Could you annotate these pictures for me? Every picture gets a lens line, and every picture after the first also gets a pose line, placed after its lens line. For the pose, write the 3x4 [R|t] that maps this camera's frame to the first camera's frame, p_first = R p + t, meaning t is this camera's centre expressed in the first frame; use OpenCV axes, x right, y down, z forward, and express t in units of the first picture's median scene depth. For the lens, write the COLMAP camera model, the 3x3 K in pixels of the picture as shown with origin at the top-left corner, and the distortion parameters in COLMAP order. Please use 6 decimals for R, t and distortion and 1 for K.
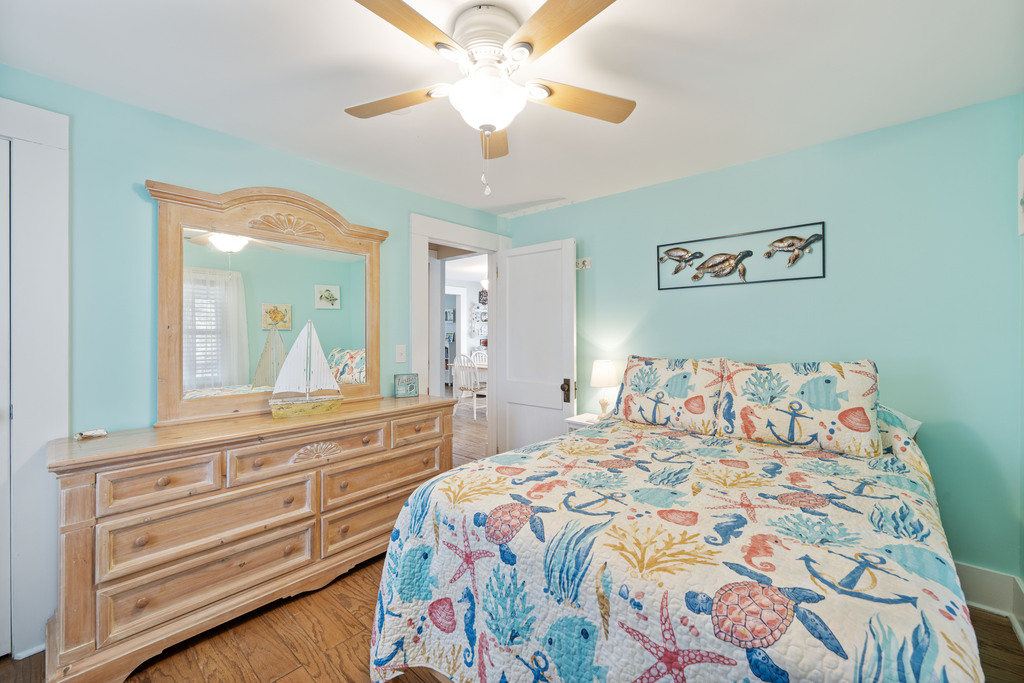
lens RADIAL K [[401.1, 0, 510.3], [0, 401.1, 331.1], [0, 0, 1]] dist [-0.003034, -0.000248]
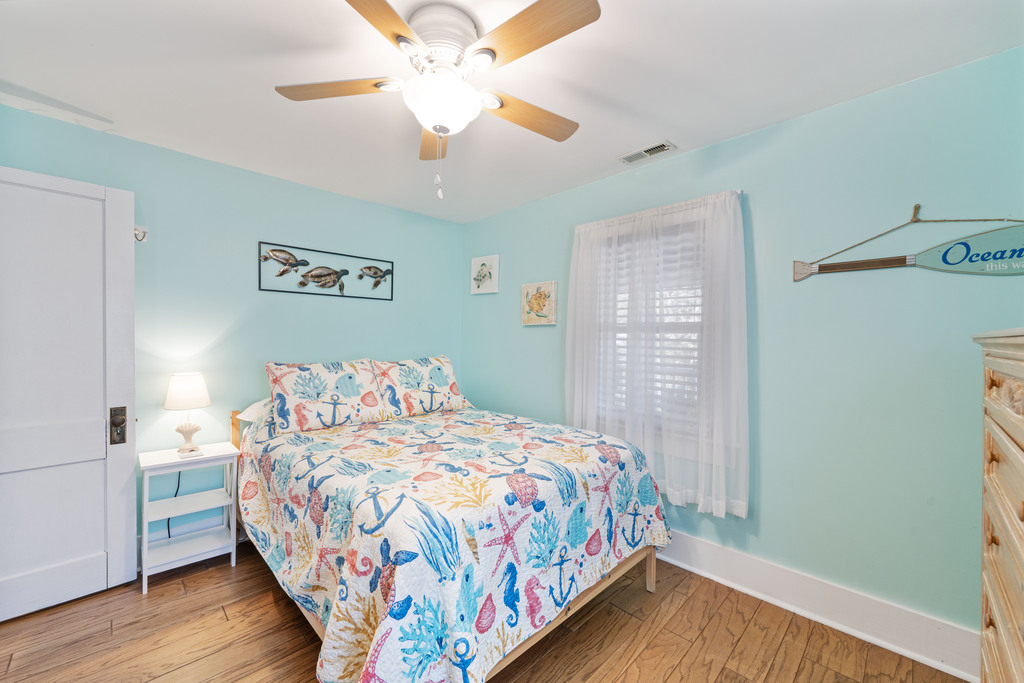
lens RADIAL K [[401.1, 0, 510.3], [0, 401.1, 331.1], [0, 0, 1]] dist [-0.003034, -0.000248]
pose [[0.080083, 0.021688, 0.996552, -0.646484], [-0.016602, 0.999654, -0.020421, 0.000335], [-0.996650, -0.014909, 0.080416, 0.467843]]
